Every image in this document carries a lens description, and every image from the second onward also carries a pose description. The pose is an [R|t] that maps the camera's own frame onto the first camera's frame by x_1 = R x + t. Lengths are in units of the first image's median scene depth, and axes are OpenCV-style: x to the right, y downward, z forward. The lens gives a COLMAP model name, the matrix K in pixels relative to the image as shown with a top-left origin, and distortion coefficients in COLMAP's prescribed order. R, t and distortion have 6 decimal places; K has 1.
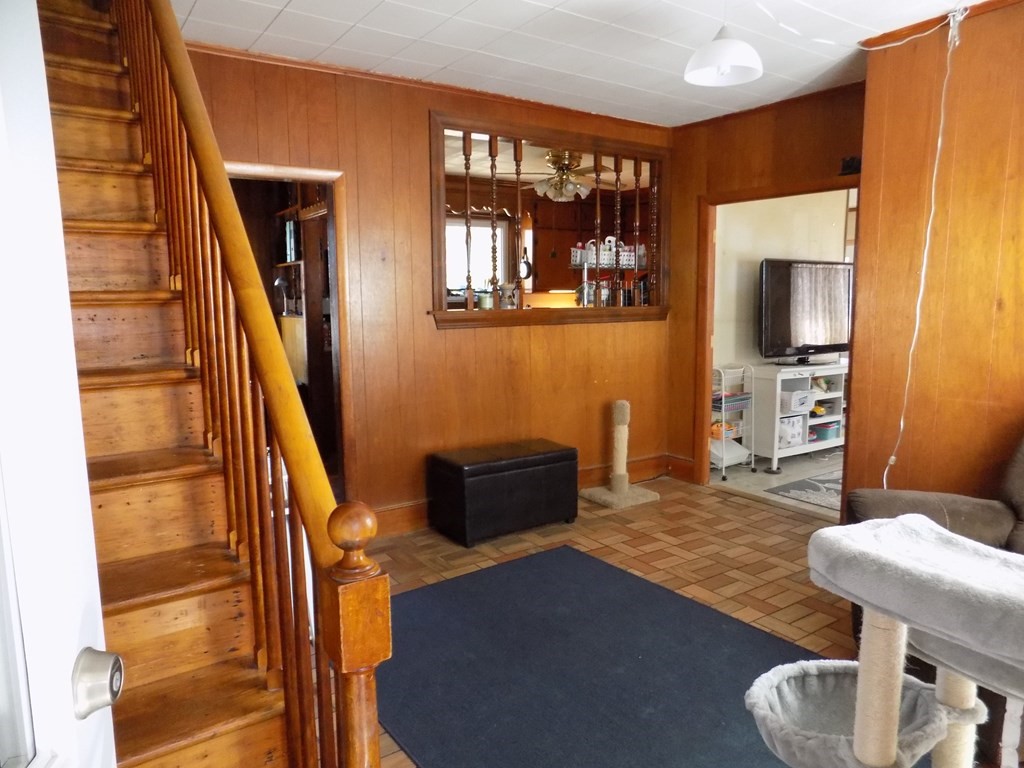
lens RADIAL K [[698.9, 0, 523.5], [0, 698.9, 378.9], [0, 0, 1]] dist [-0.080537, 0.092524]
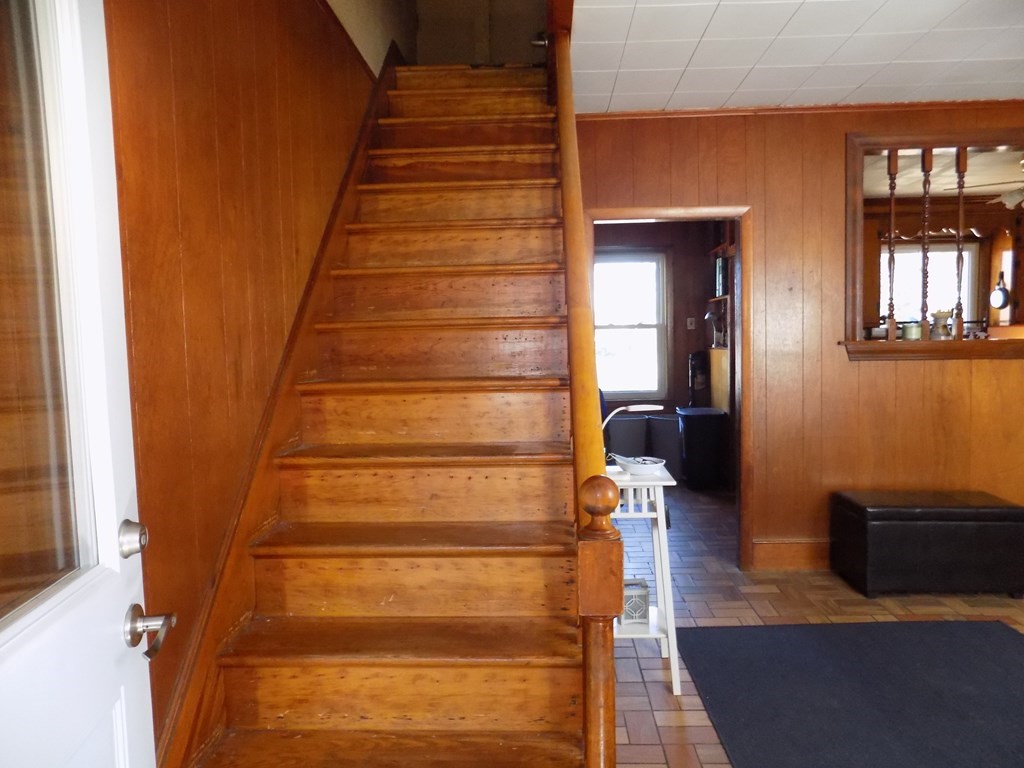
lens RADIAL K [[698.9, 0, 523.5], [0, 698.9, 378.9], [0, 0, 1]] dist [-0.080537, 0.092524]
pose [[0.795850, 0.030371, -0.604731, 0.098823], [-0.064332, 0.997329, -0.034575, 0.015979], [0.602066, 0.066420, 0.795679, -0.014005]]
